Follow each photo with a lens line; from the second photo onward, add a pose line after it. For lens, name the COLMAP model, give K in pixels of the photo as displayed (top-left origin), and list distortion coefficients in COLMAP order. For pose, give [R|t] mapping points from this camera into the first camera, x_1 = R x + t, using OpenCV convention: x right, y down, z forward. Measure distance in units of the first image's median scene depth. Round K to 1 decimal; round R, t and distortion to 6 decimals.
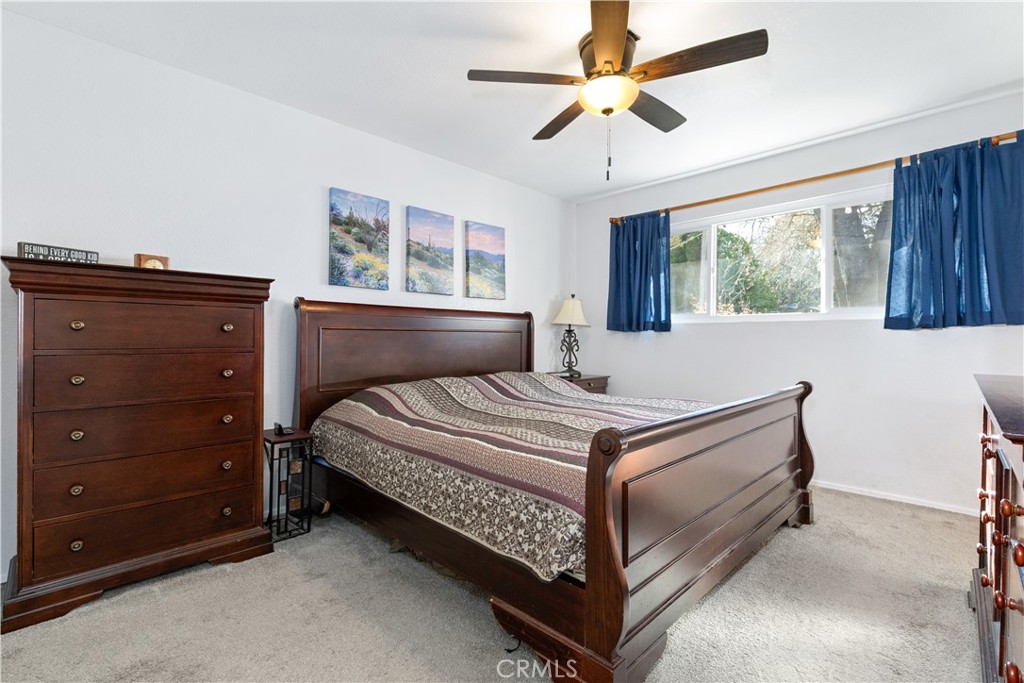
lens RADIAL K [[458.4, 0, 496.7], [0, 458.4, 342.8], [0, 0, 1]] dist [0.000966, -0.000417]
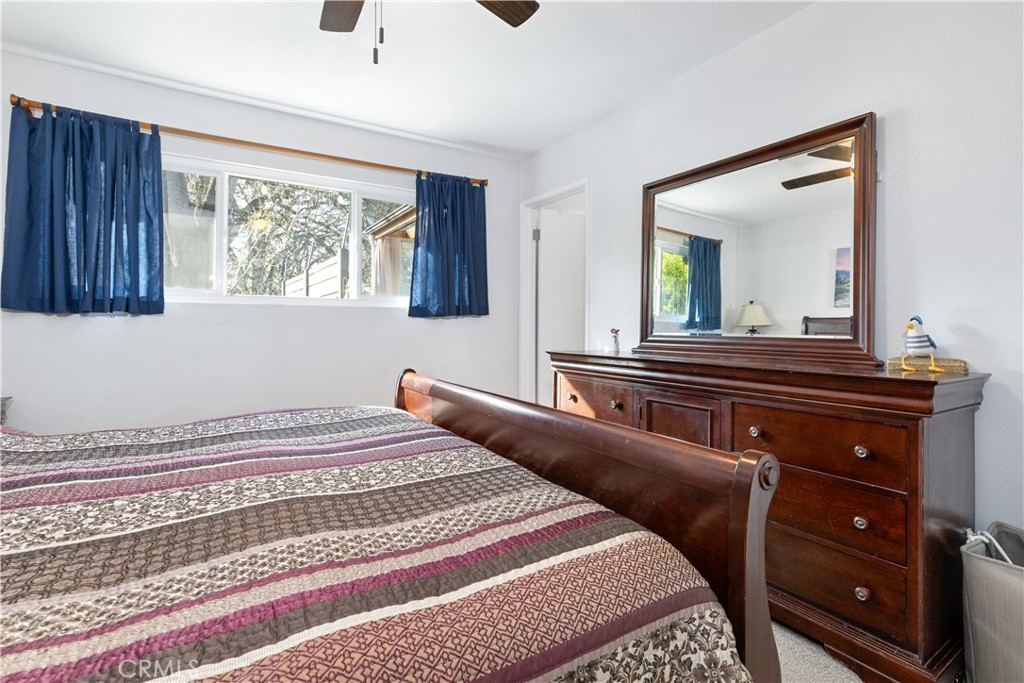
lens RADIAL K [[473.1, 0, 497.2], [0, 473.1, 339.2], [0, 0, 1]] dist [0.002519, -0.001040]
pose [[0.226534, -0.026846, 0.973633, -0.204315], [0.006423, 0.999640, 0.026069, -0.002721], [-0.973982, 0.000348, 0.226624, 0.417597]]
